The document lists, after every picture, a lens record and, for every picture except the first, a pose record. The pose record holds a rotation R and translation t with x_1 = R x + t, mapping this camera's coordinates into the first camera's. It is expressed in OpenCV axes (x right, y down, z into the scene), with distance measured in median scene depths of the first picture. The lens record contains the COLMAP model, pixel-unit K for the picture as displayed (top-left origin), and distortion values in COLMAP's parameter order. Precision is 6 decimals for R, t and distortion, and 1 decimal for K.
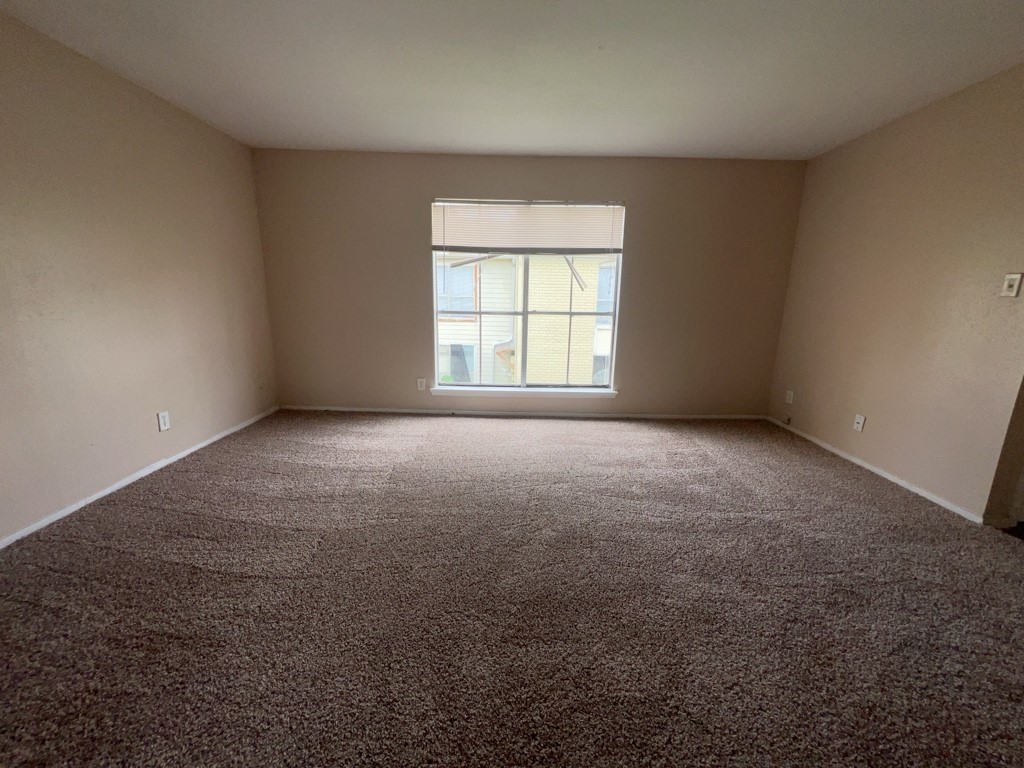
lens RADIAL K [[413.0, 0, 510.7], [0, 413.0, 387.7], [0, 0, 1]] dist [0.000530, -0.000375]
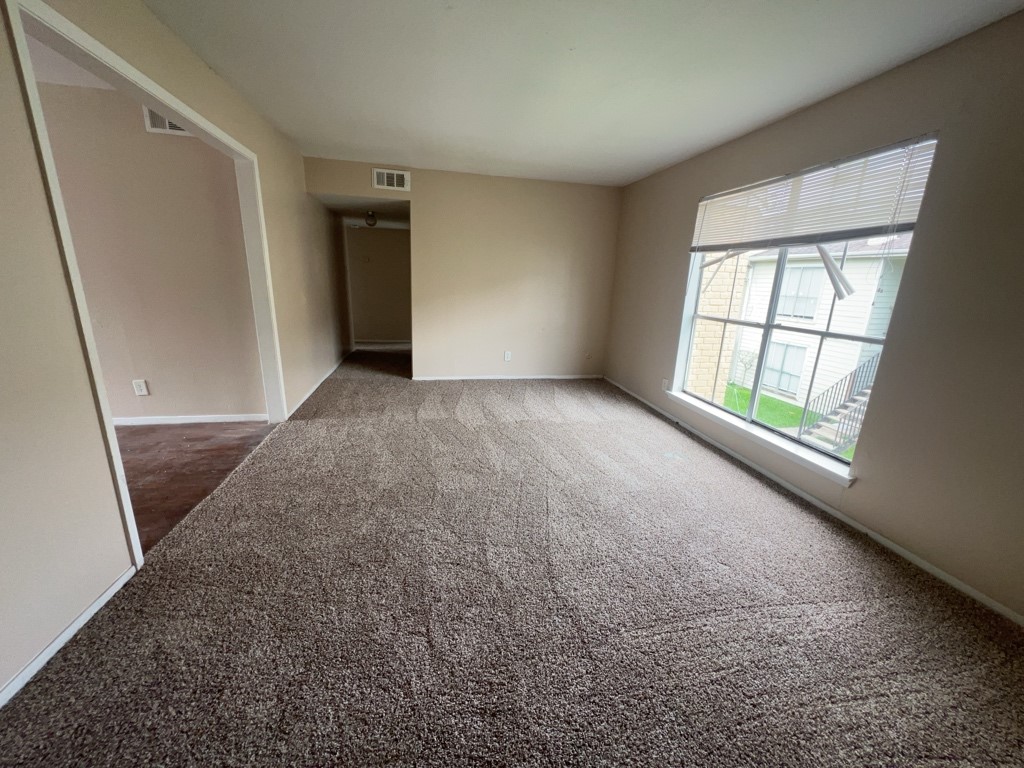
lens RADIAL K [[413.0, 0, 512.2], [0, 413.0, 388.0], [0, 0, 1]] dist [0.000530, -0.000375]
pose [[0.193687, 0.239592, -0.951357, 0.736162], [-0.257080, 0.948230, 0.186466, -0.102156], [0.946781, 0.208459, 0.245255, 0.431131]]
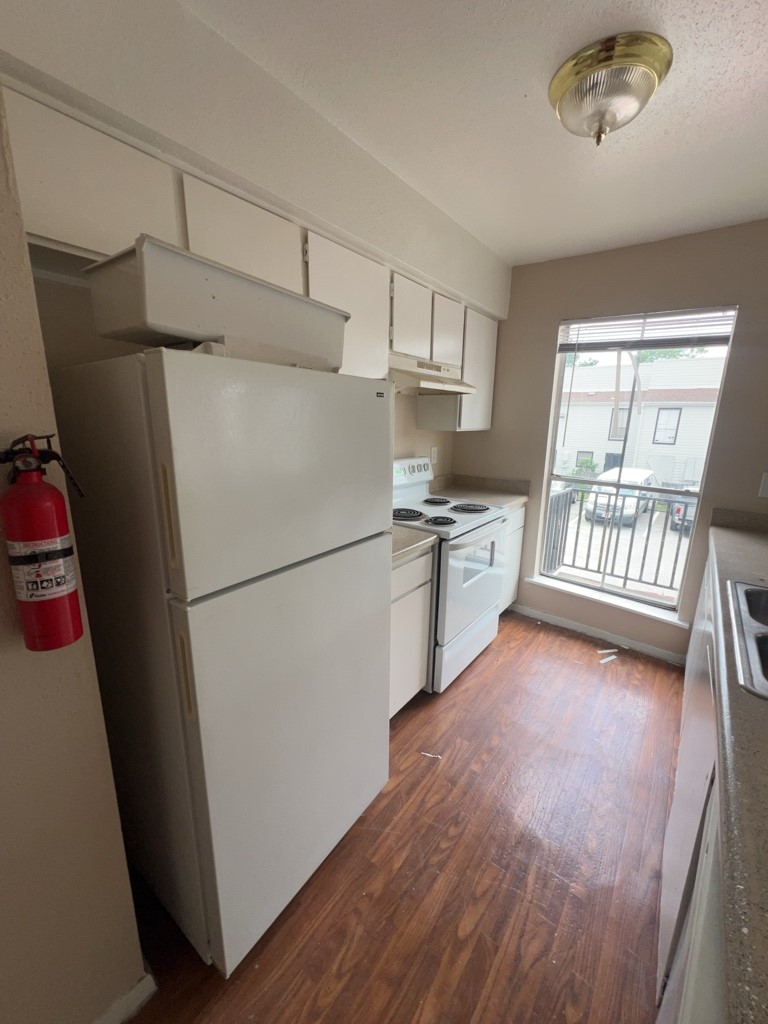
lens RADIAL K [[413.0, 0, 383.4], [0, 413.0, 511.7], [0, 0, 1]] dist [0.000530, -0.000375]
pose [[0.786208, 0.138867, -0.602157, 0.275672], [-0.146920, 0.988488, 0.036134, -0.117242], [0.600243, 0.060060, 0.797560, 0.274522]]
